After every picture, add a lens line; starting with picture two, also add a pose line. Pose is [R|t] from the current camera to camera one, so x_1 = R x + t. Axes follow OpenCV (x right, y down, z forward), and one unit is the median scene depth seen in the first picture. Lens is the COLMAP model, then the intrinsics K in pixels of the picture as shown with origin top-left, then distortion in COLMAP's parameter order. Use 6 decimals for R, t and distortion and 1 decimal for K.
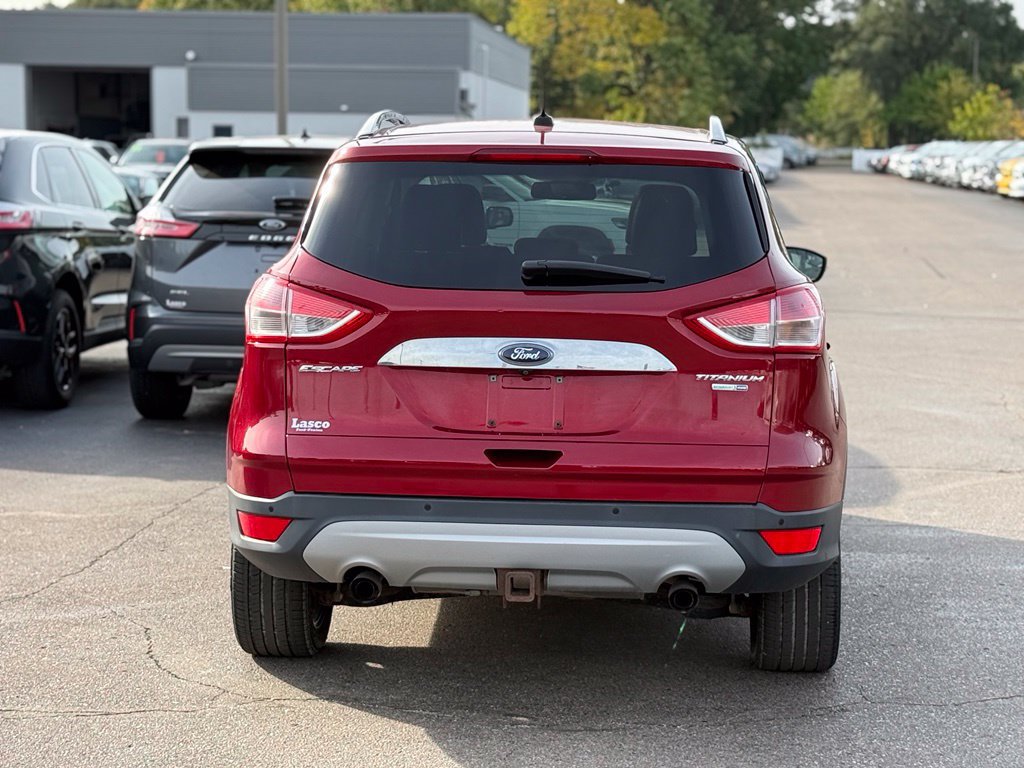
lens RADIAL K [[2033.7, 0, 512.0], [0, 2033.7, 384.0], [0, 0, 1]] dist [0.126210, 0.071674]
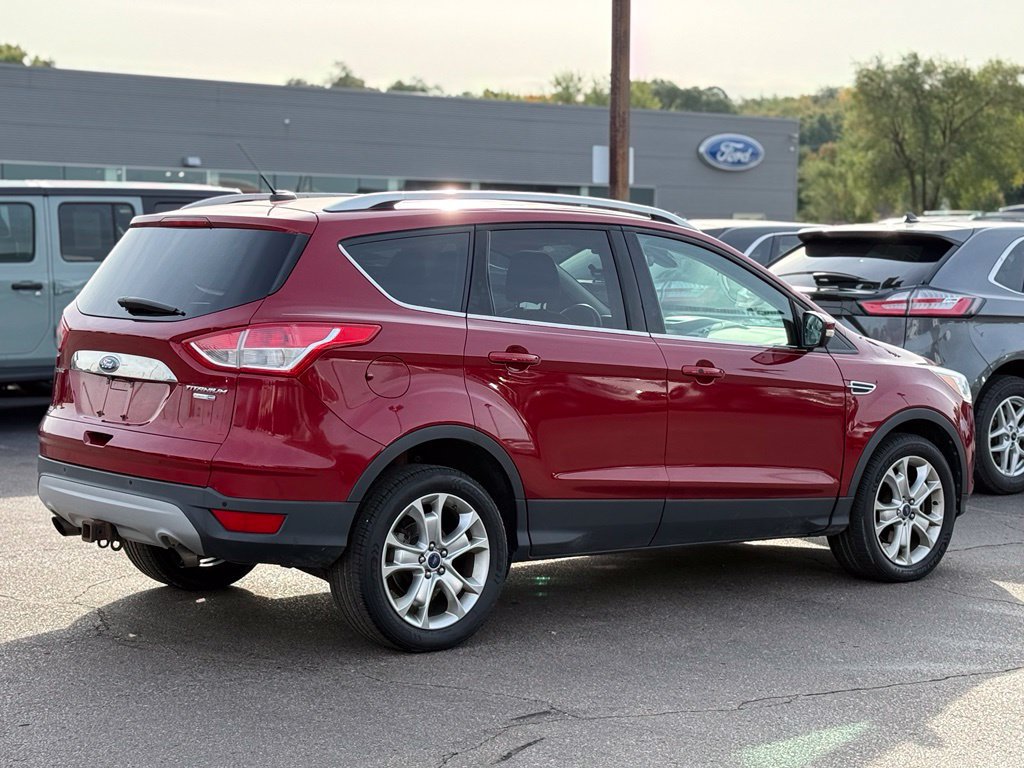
lens RADIAL K [[1930.2, 0, 505.7], [0, 1930.2, 378.6], [0, 0, 1]] dist [0.135891, -0.001317]
pose [[0.685681, 0.045295, -0.726491, 1.138000], [-0.086998, 0.996007, -0.020013, -0.001860], [0.722684, 0.076926, 0.686884, 0.288212]]
